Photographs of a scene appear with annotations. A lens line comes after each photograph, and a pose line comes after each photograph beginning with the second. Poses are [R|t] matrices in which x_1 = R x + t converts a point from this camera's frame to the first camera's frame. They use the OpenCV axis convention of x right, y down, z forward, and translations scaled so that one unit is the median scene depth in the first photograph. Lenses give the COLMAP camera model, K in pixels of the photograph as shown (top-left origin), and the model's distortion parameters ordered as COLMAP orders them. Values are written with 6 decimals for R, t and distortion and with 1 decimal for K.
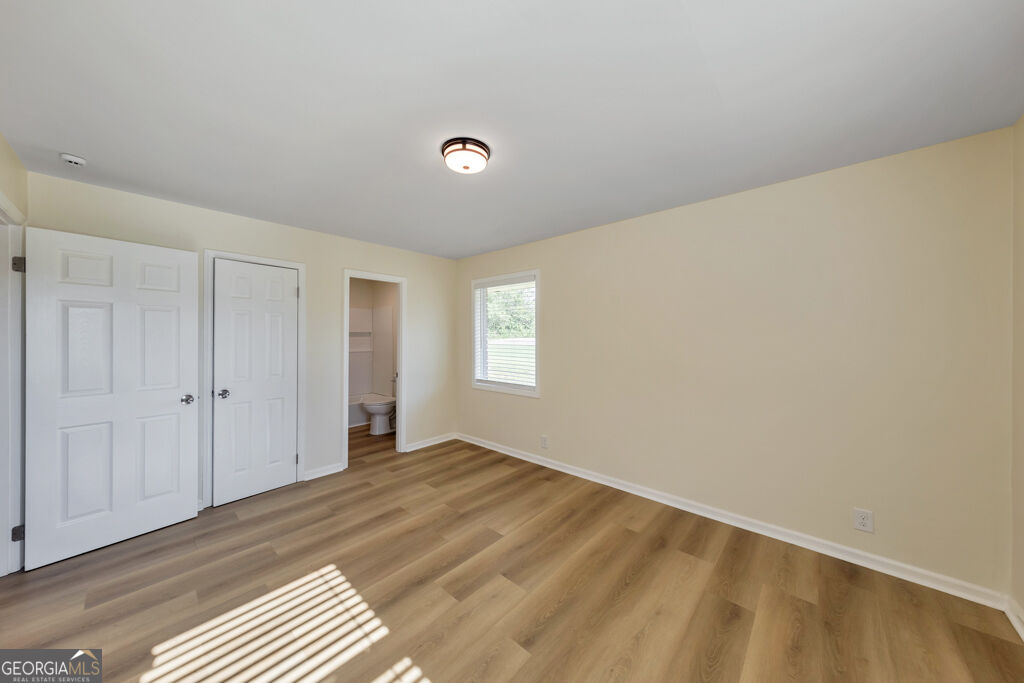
lens RADIAL K [[359.0, 0, 512.0], [0, 359.0, 341.5], [0, 0, 1]] dist [0.000457, -0.000028]
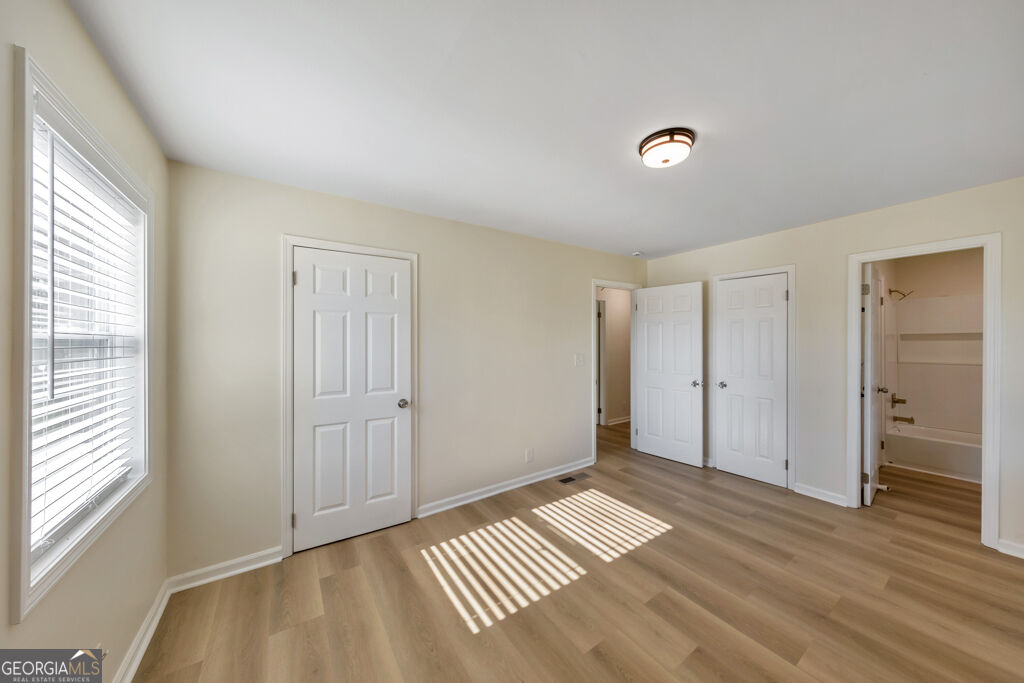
lens RADIAL K [[359.0, 0, 512.0], [0, 359.0, 341.5], [0, 0, 1]] dist [0.000457, -0.000028]
pose [[-0.297383, 0.001871, -0.954756, 0.792070], [-0.008673, 0.999952, 0.004661, -0.012001], [0.954719, 0.009666, -0.297352, 0.800878]]
